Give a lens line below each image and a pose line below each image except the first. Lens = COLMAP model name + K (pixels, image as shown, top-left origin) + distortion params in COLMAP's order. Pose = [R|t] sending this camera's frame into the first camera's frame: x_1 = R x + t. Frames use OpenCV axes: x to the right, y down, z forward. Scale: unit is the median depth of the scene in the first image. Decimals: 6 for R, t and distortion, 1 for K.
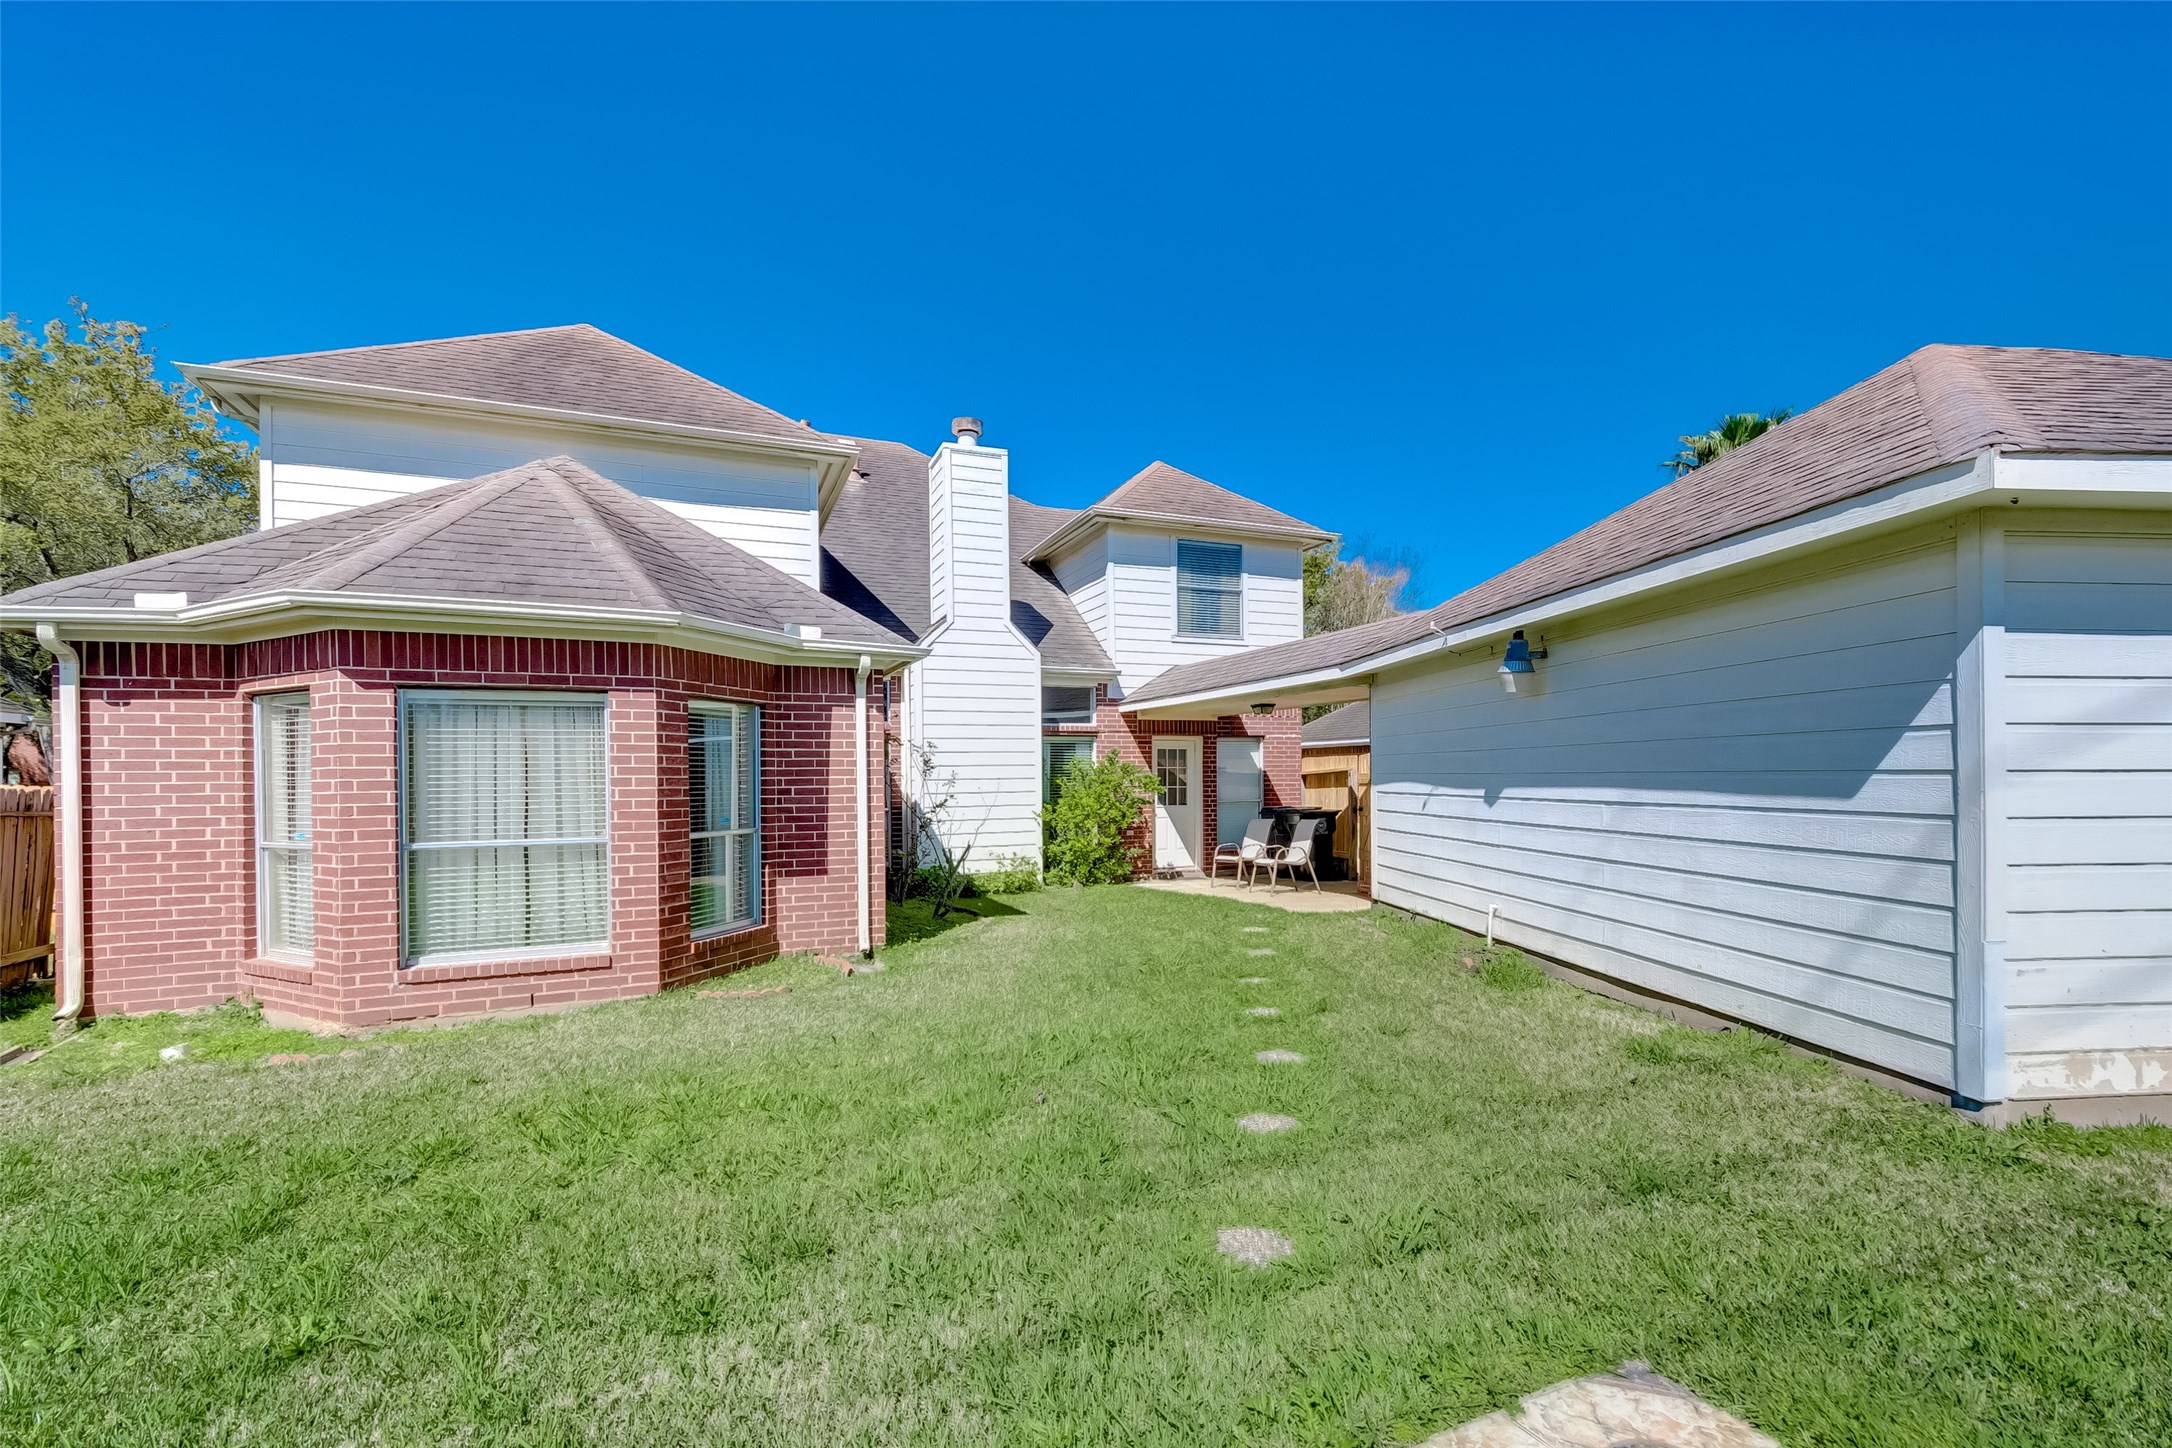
lens RADIAL K [[966.9, 0, 1084.4], [0, 966.9, 776.7], [0, 0, 1]] dist [0.008053, -0.000889]
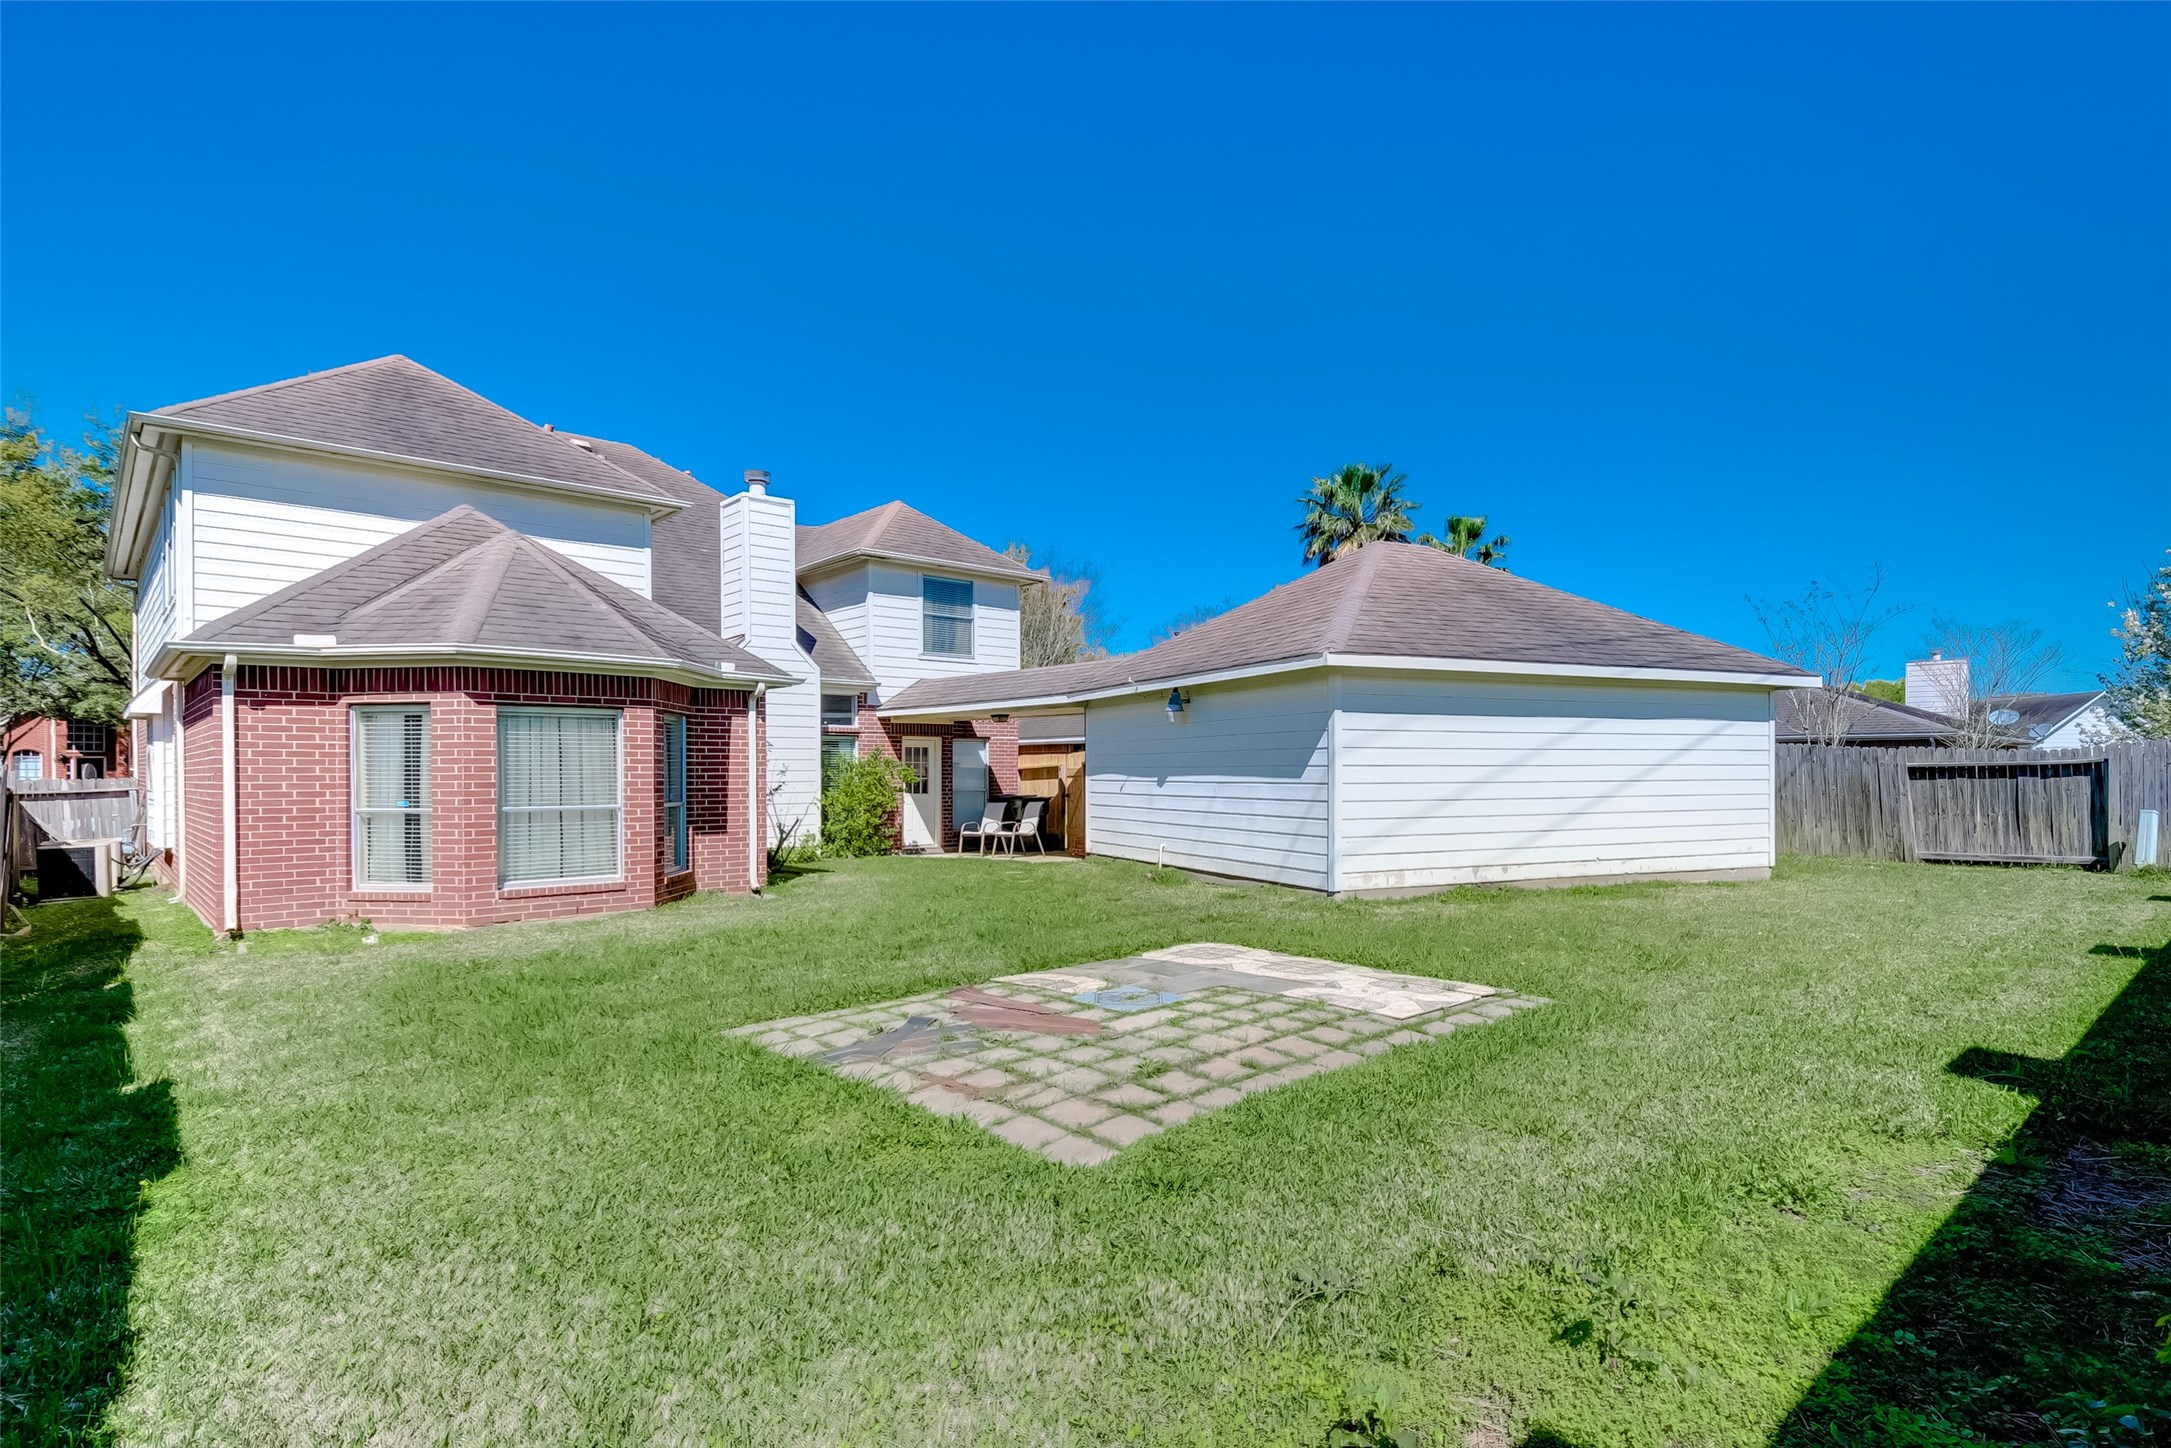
lens RADIAL K [[1135.0, 0, 1082.9], [0, 1135.0, 716.8], [0, 0, 1]] dist [-0.036656, -0.000456]
pose [[0.945507, 0.021440, 0.324895, -0.361946], [-0.004828, 0.998643, -0.051850, 0.012577], [-0.325566, 0.047456, 0.944328, -0.846342]]
